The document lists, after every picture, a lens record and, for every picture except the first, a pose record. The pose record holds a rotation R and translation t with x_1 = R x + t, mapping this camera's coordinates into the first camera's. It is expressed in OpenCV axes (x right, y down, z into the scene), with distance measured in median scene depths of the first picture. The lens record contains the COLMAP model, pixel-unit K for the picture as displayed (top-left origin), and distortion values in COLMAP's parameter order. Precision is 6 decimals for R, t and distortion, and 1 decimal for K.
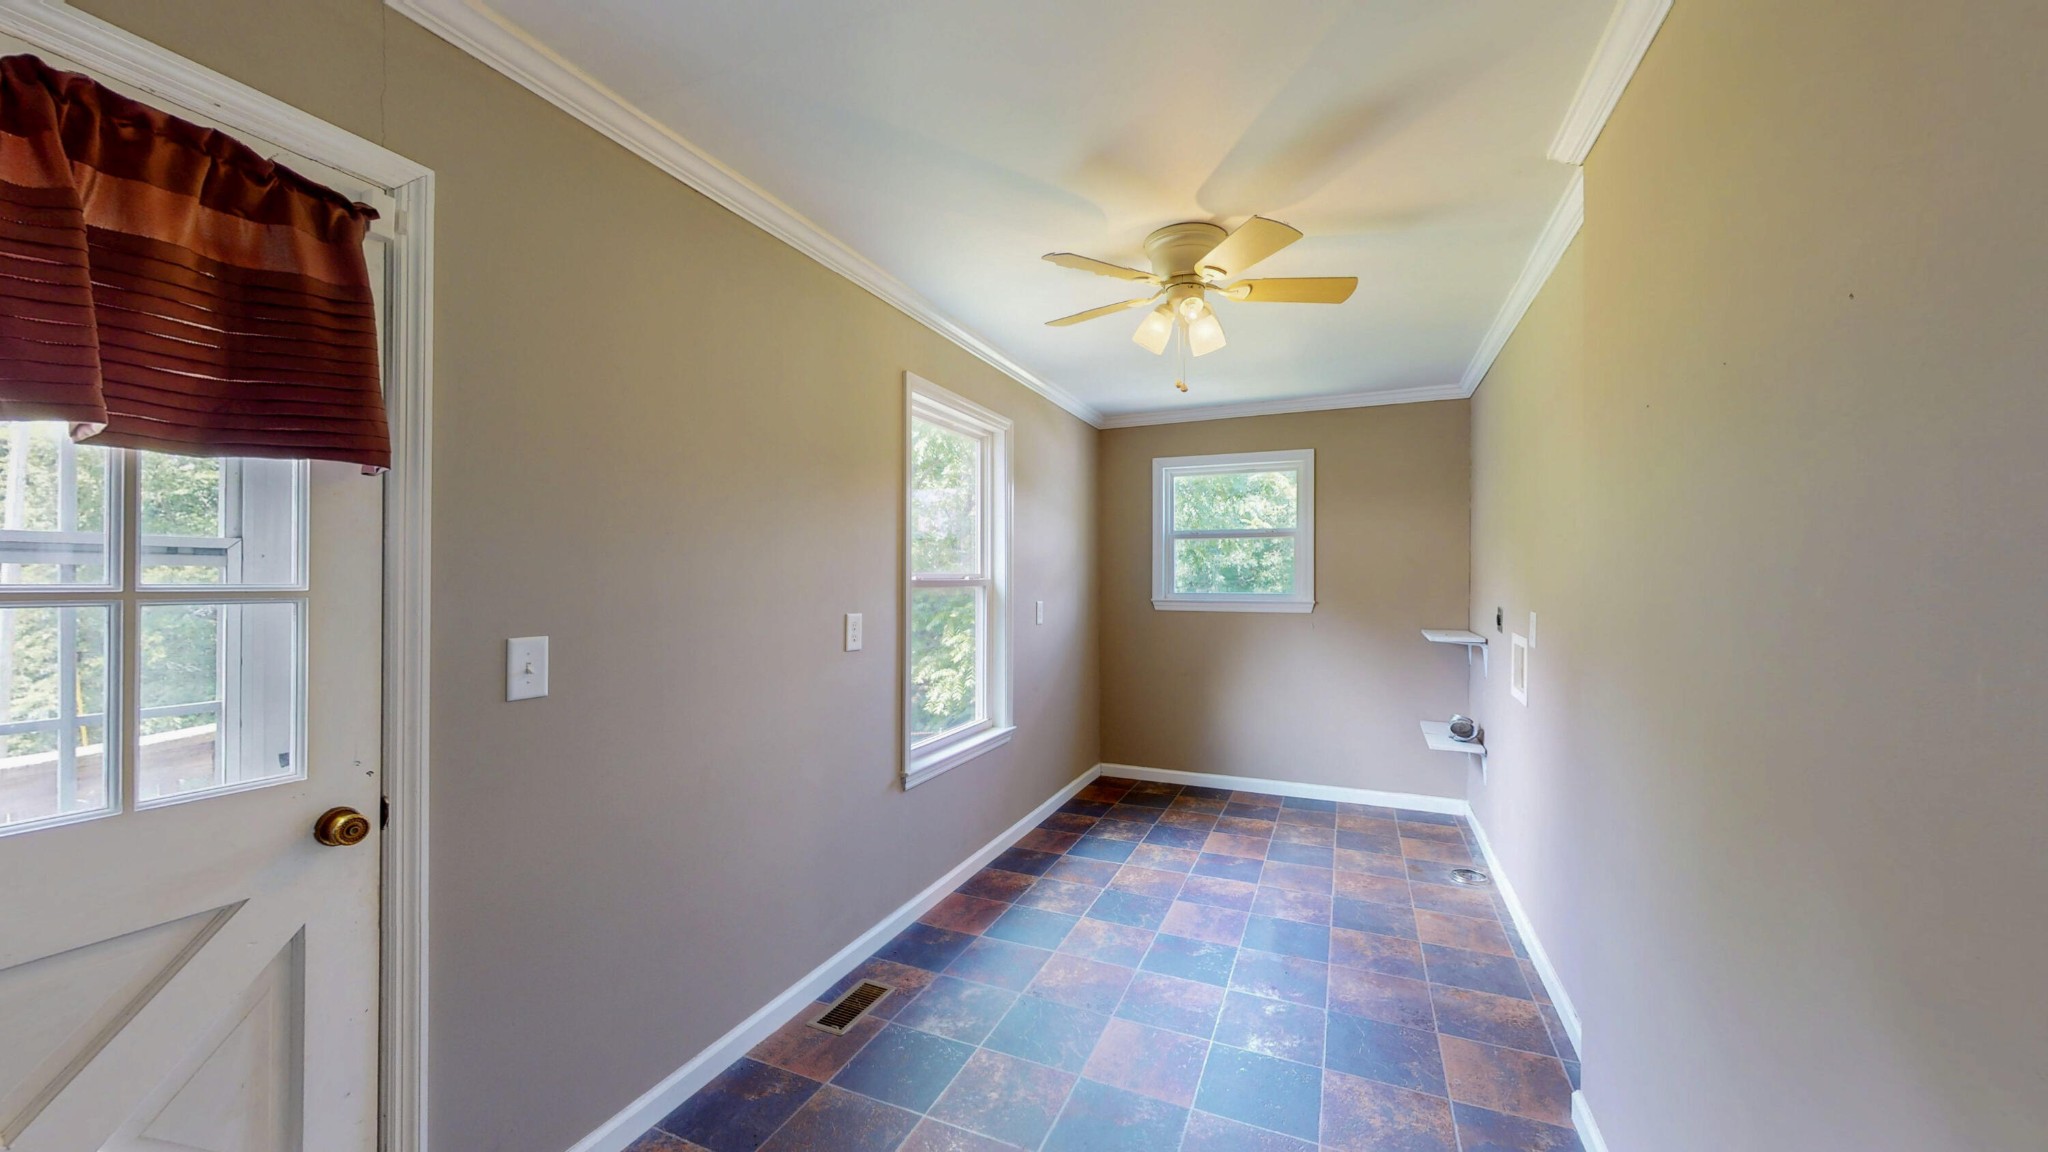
lens RADIAL K [[750.7, 0, 1024.0], [0, 750.7, 576.0], [0, 0, 1]] dist [-0.000749, 0.000187]
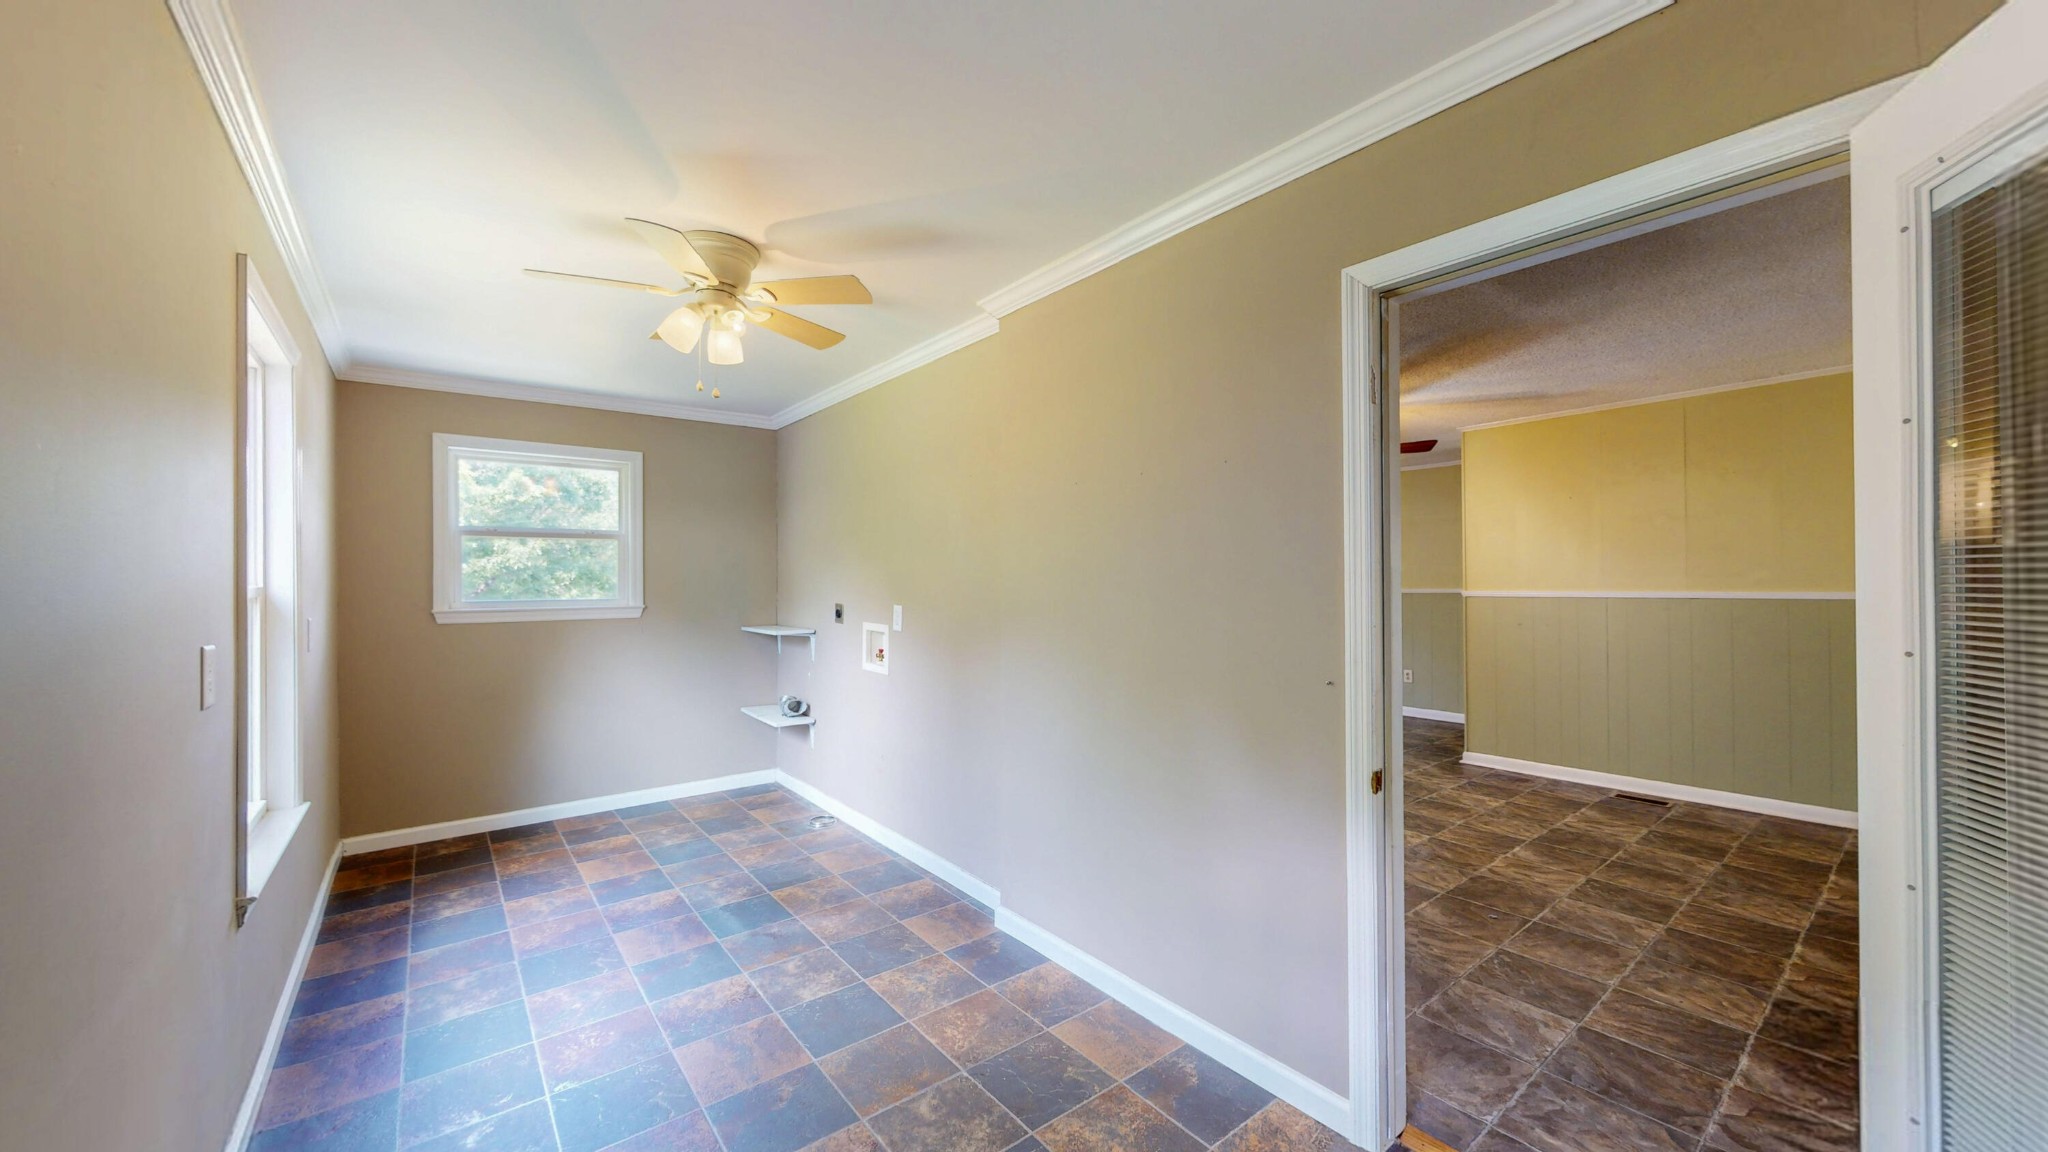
lens RADIAL K [[750.7, 0, 1024.0], [0, 750.7, 576.0], [0, 0, 1]] dist [-0.000749, 0.000187]
pose [[0.470791, 0.002193, 0.882242, -0.303176], [0.004559, 0.999978, -0.004919, 0.001556], [-0.882233, 0.006338, 0.470771, 0.101330]]
